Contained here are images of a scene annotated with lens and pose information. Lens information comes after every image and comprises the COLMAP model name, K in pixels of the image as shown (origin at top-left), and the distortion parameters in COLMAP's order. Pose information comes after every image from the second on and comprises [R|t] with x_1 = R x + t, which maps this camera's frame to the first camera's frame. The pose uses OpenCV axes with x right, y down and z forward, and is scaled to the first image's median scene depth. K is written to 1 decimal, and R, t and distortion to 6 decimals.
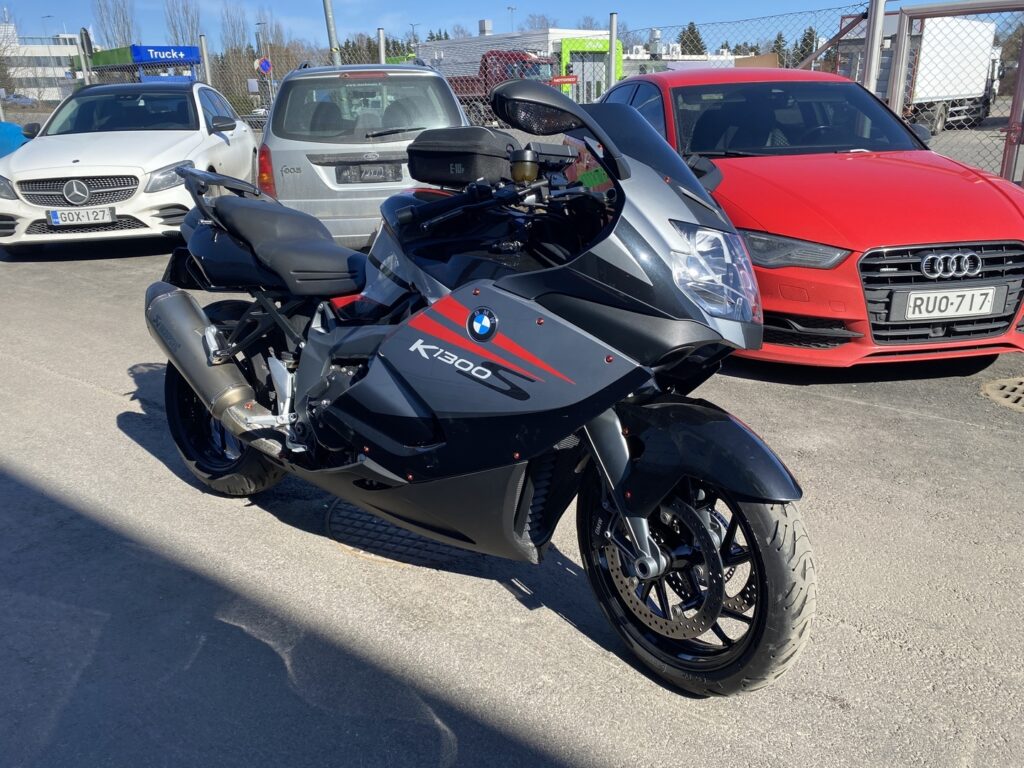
lens RADIAL K [[763.0, 0, 515.2], [0, 763.0, 378.9], [0, 0, 1]] dist [0.007704, -0.009147]
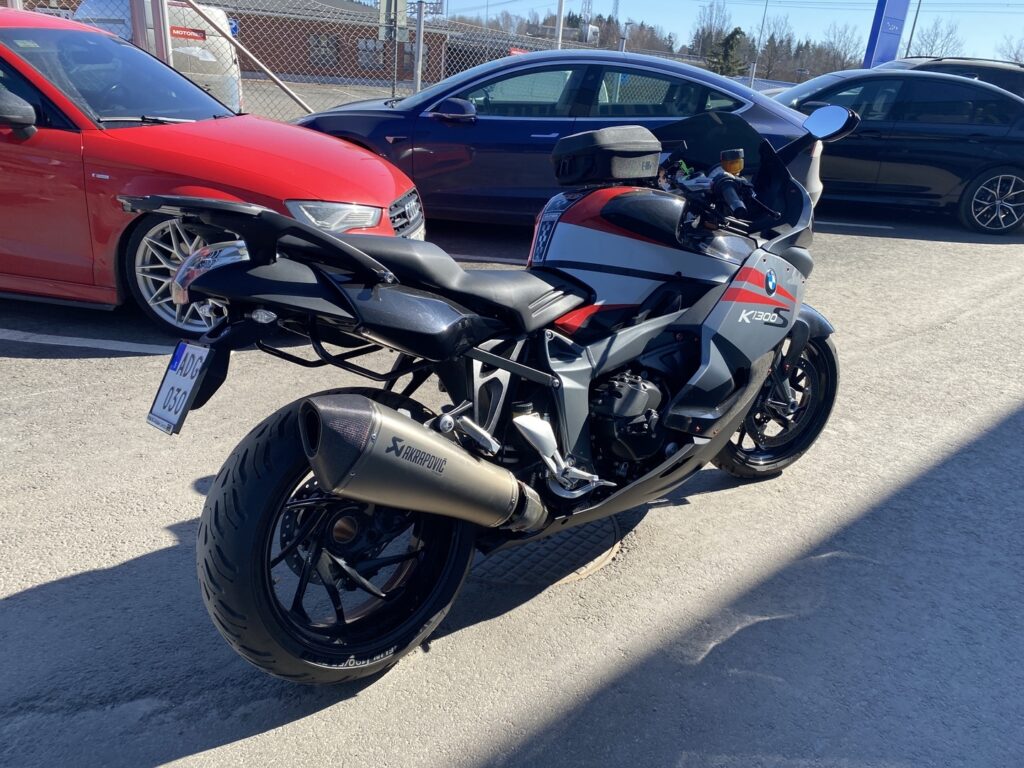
lens RADIAL K [[763.0, 0, 515.2], [0, 763.0, 378.9], [0, 0, 1]] dist [0.007704, -0.009147]
pose [[0.250084, -0.329943, 0.910272, -1.196674], [0.258355, 0.928799, 0.265679, -0.323210], [-0.933119, 0.168731, 0.317520, 0.855477]]
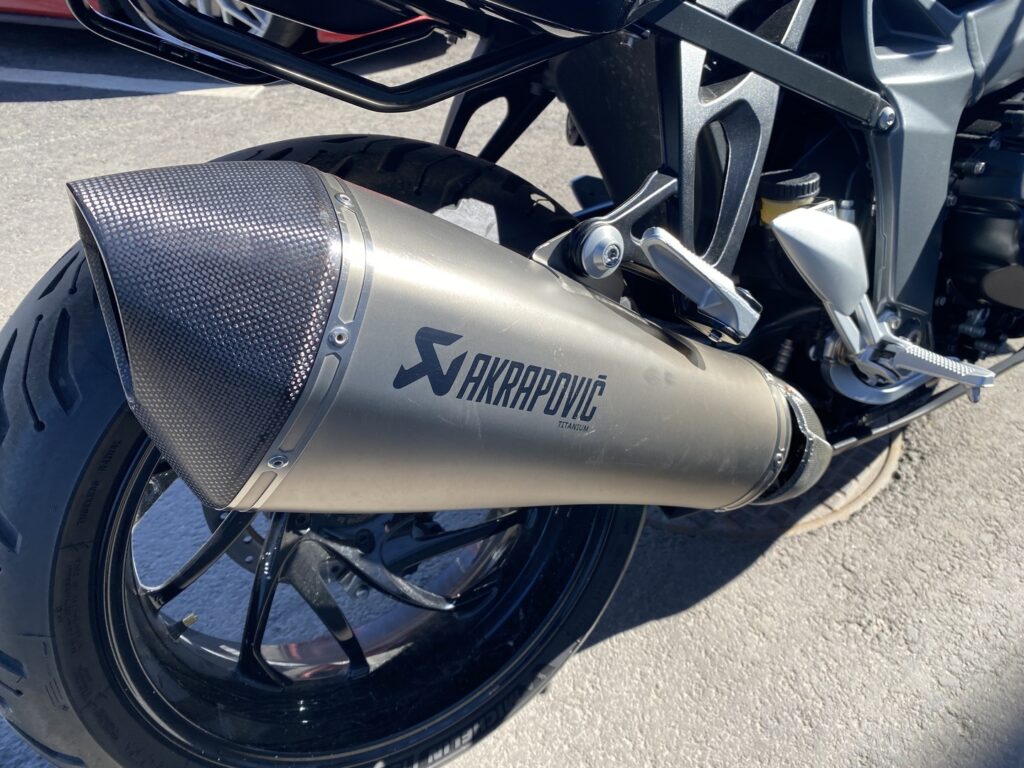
lens RADIAL K [[763.0, 0, 515.2], [0, 763.0, 378.9], [0, 0, 1]] dist [0.007704, -0.009147]
pose [[0.369422, -0.588404, 0.719241, -0.703207], [0.307255, 0.807802, 0.503041, -0.183742], [-0.876996, 0.035156, 0.479210, 1.098586]]
